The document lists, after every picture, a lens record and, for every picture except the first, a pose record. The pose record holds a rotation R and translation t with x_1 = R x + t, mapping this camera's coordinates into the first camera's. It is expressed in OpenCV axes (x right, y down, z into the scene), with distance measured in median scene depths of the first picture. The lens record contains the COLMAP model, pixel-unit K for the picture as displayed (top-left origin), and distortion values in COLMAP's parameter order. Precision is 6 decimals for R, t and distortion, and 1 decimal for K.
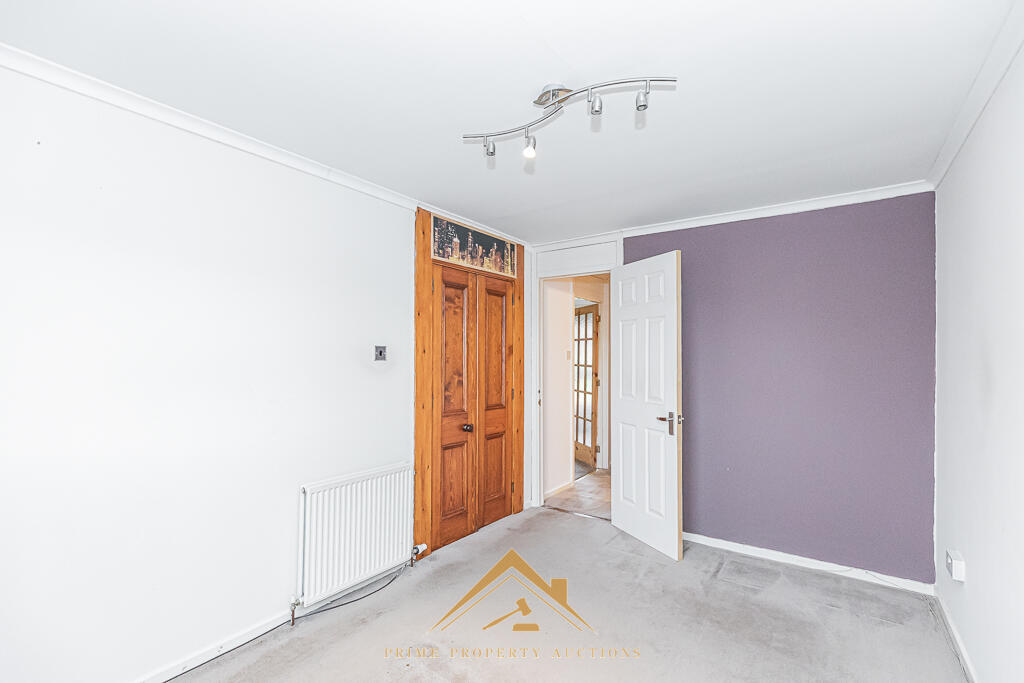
lens RADIAL K [[462.3, 0, 511.5], [0, 462.3, 354.3], [0, 0, 1]] dist [0.004960, 0.000360]
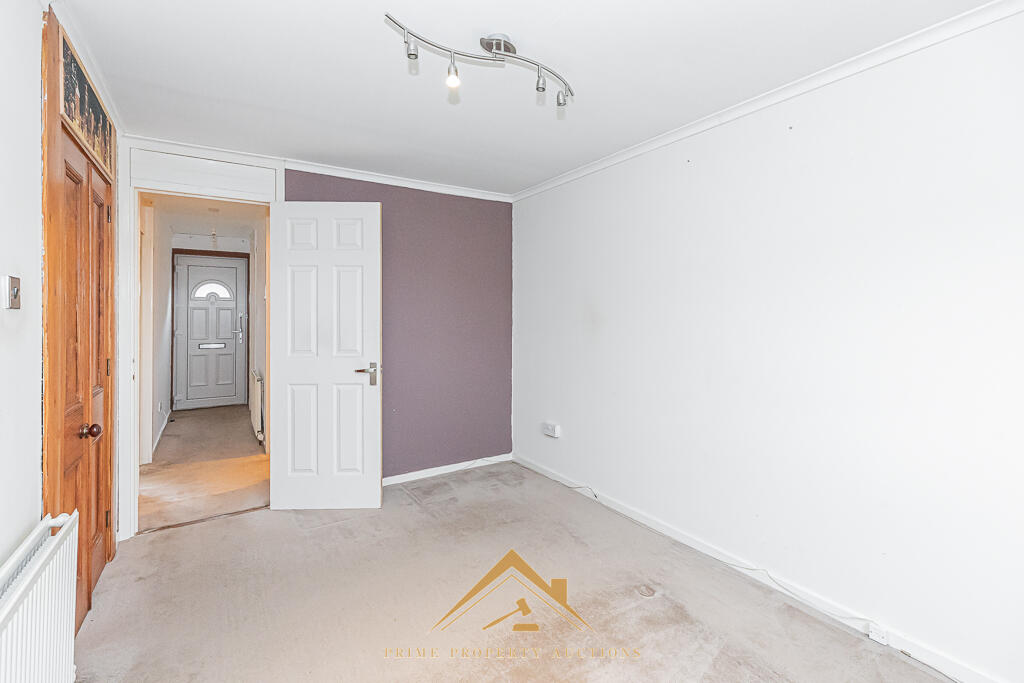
lens RADIAL K [[473.1, 0, 517.4], [0, 473.1, 309.3], [0, 0, 1]] dist [0.002499, 0.000218]
pose [[0.365618, 0.005493, 0.930749, -0.498184], [-0.001545, 0.999985, -0.005294, 0.015340], [-0.930764, 0.000497, 0.365621, 0.337650]]
